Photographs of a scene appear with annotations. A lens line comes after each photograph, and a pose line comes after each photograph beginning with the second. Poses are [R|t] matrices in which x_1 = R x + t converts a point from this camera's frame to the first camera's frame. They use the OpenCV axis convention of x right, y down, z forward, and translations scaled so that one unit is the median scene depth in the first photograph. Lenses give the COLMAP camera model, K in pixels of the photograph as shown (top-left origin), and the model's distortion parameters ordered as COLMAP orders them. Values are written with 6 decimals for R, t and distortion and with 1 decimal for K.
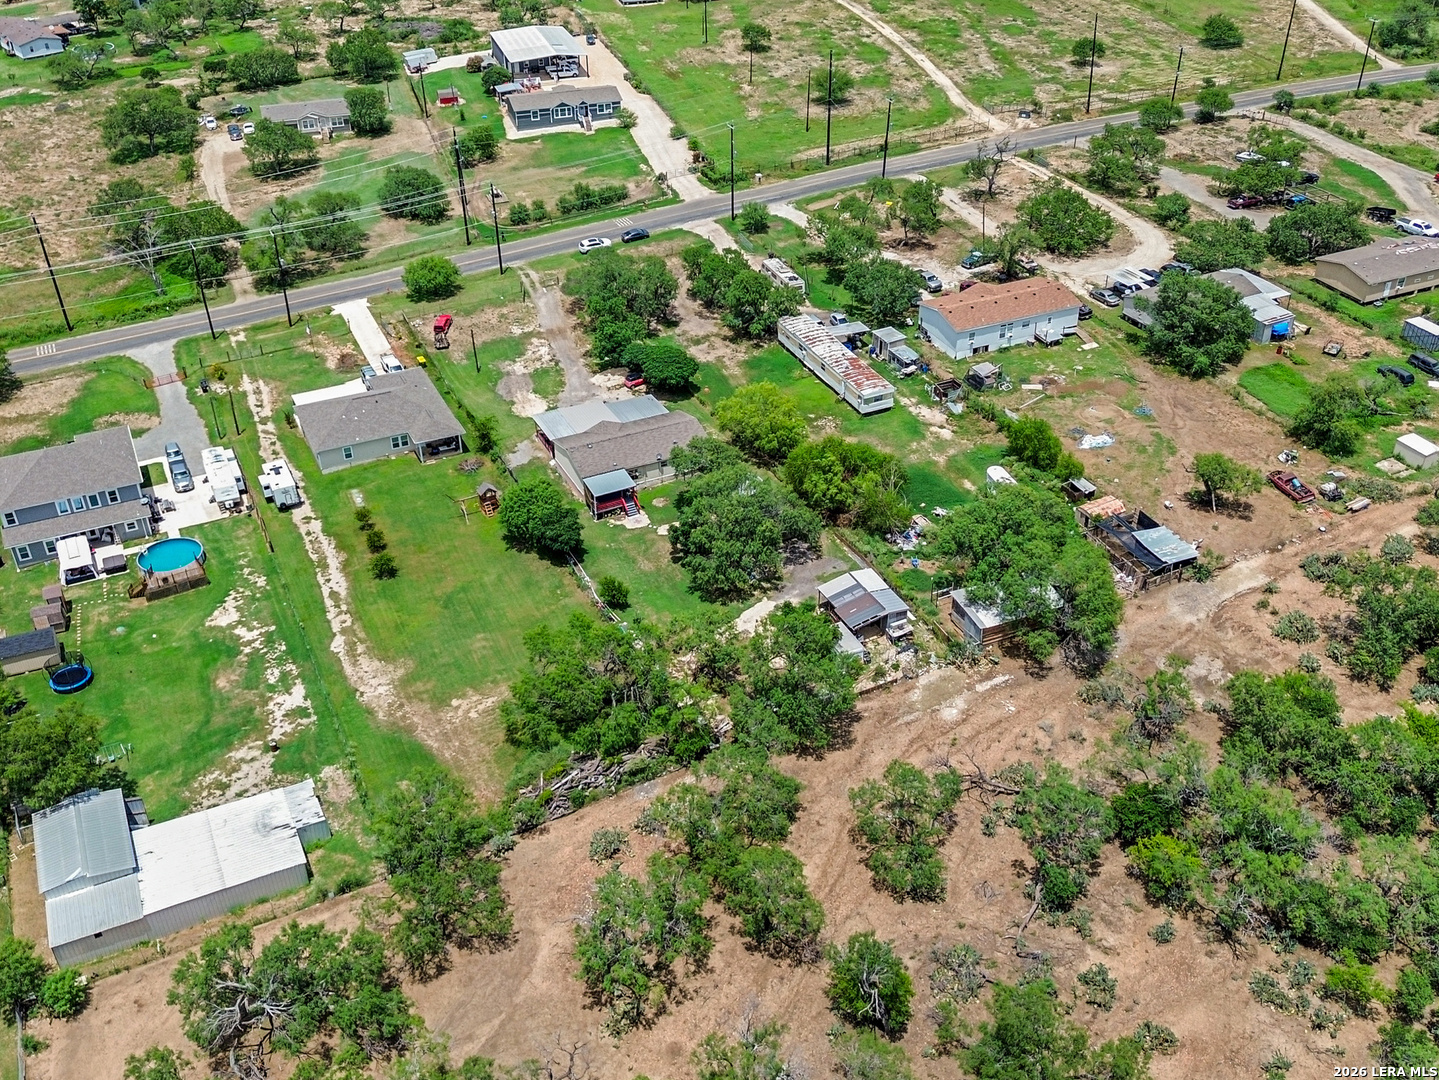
lens RADIAL K [[1328.1, 0, 719.5], [0, 1328.1, 540.0], [0, 0, 1]] dist [0.097526, -0.257639]
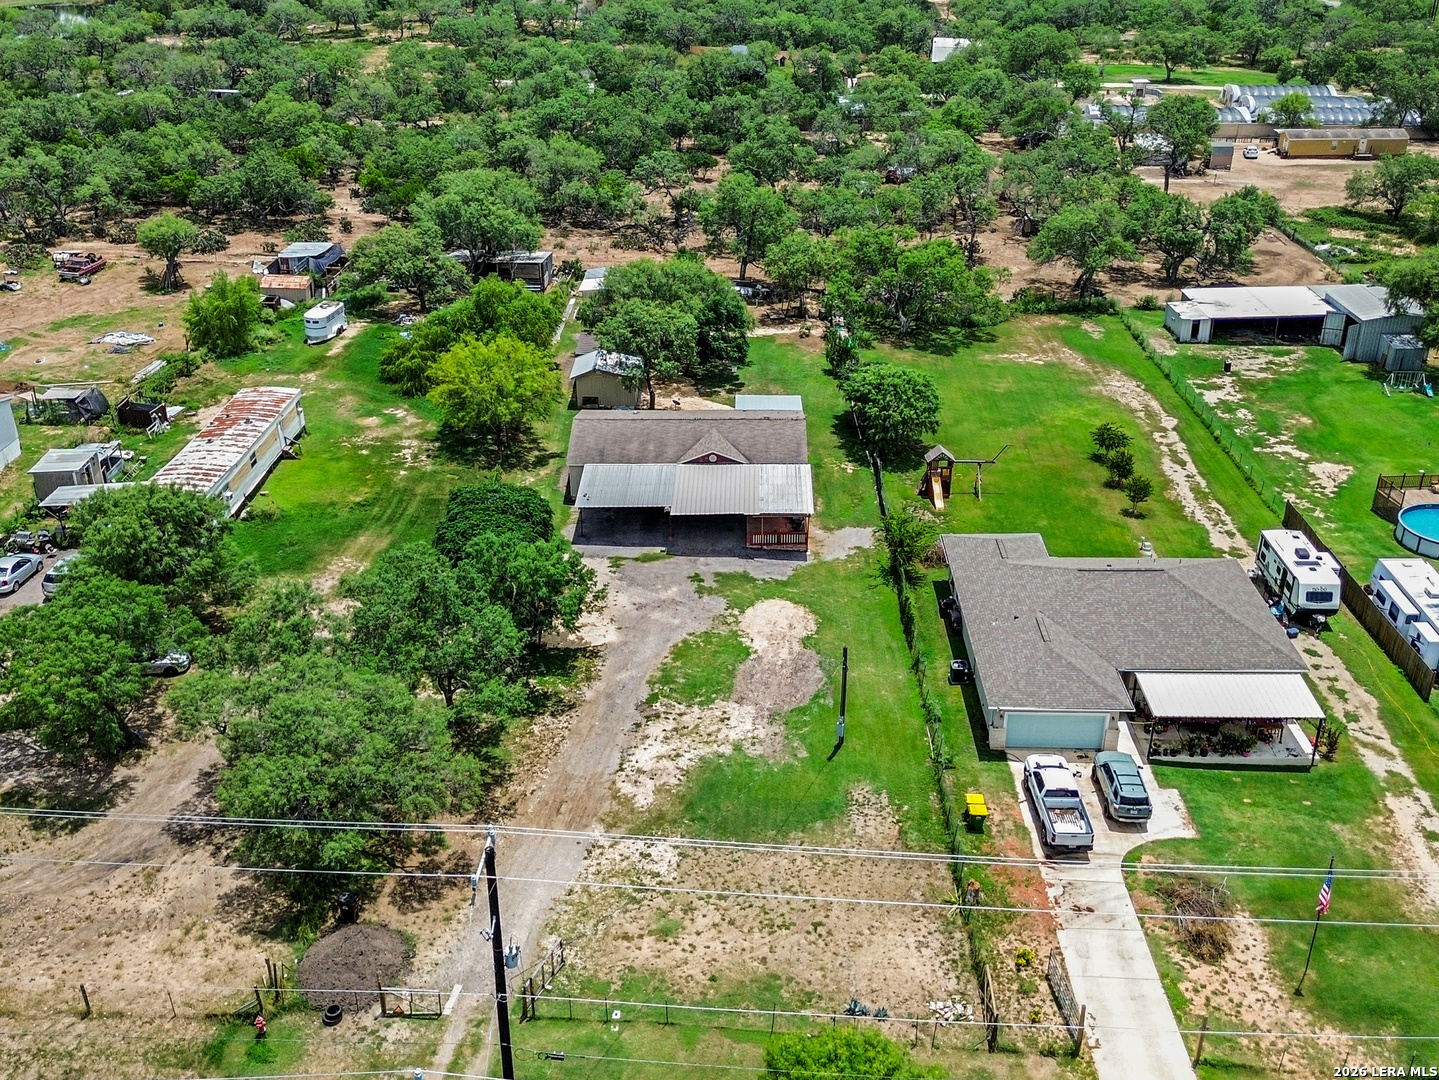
lens RADIAL K [[1404.2, 0, 727.7], [0, 1404.2, 538.8], [0, 0, 1]] dist [0.096736, -0.172133]
pose [[-0.894426, -0.193199, 0.403331, -0.395924], [0.258135, 0.513436, 0.818382, -0.646029], [-0.365195, 0.836097, -0.409359, 1.470910]]
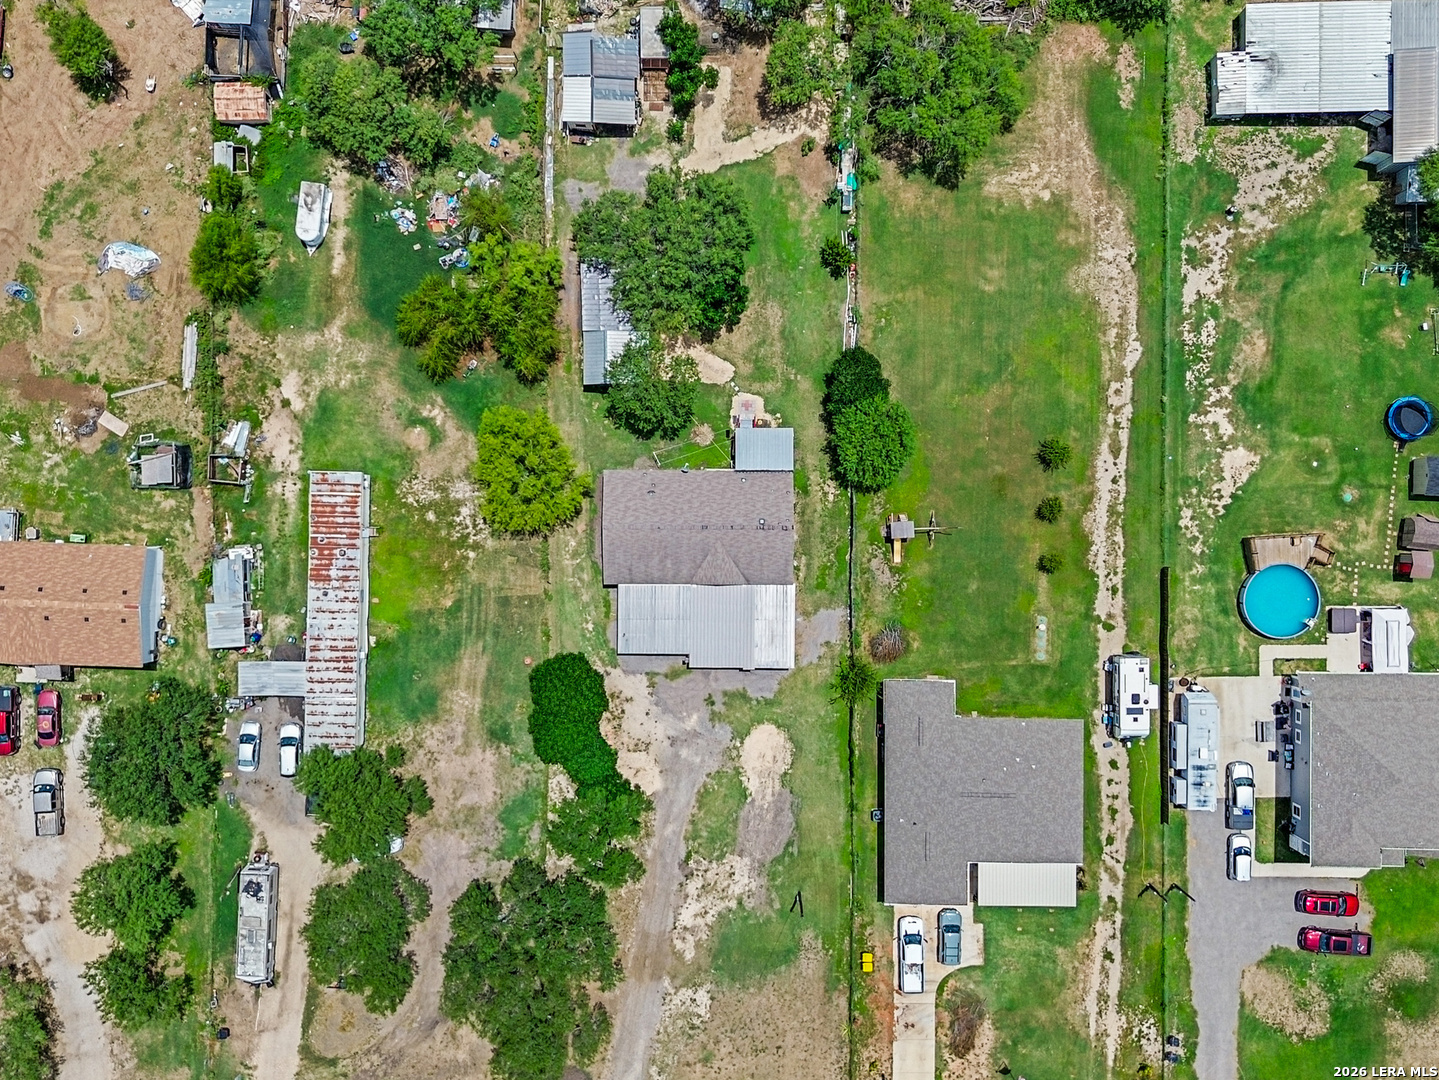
lens RADIAL K [[1404.2, 0, 727.7], [0, 1404.2, 538.8], [0, 0, 1]] dist [0.096736, -0.172133]
pose [[-0.899198, -0.437497, 0.006308, -0.099192], [0.259302, -0.521225, 0.813073, -0.801805], [-0.352429, 0.732749, 0.582128, 0.617258]]
